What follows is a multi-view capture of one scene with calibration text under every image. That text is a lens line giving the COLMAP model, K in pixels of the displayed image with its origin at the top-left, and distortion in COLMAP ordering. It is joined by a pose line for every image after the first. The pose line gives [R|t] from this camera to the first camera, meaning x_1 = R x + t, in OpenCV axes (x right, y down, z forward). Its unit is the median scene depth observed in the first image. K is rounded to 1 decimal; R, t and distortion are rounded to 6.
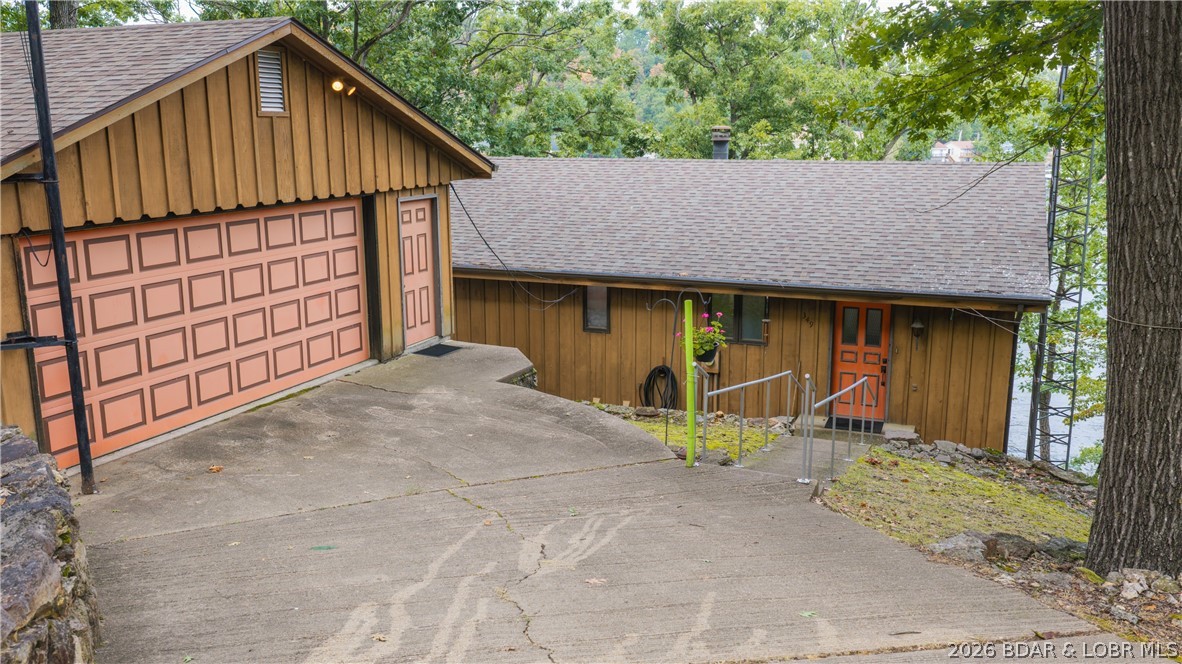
lens RADIAL K [[978.4, 0, 591.9], [0, 978.4, 332.4], [0, 0, 1]] dist [0.028960, -0.054653]
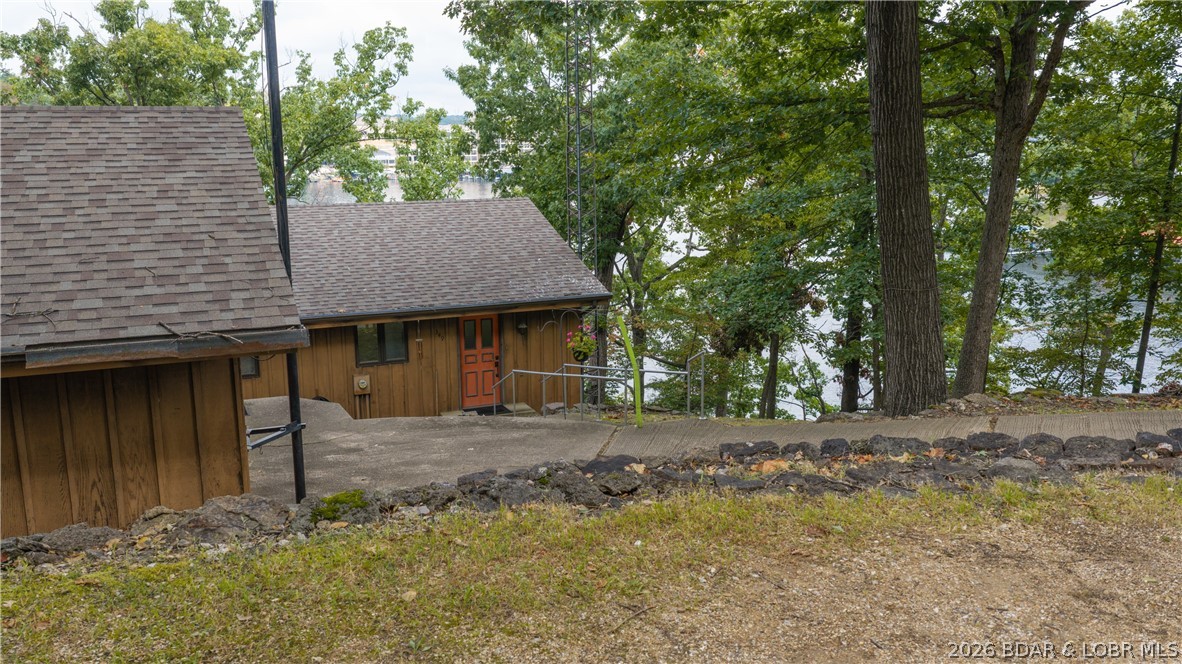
lens RADIAL K [[978.4, 0, 593.3], [0, 978.4, 331.8], [0, 0, 1]] dist [0.028960, -0.054653]
pose [[0.693874, -0.142047, 0.705947, -0.551565], [0.154197, 0.986920, 0.047023, -0.048441], [-0.703393, 0.076227, 0.706702, -0.000790]]
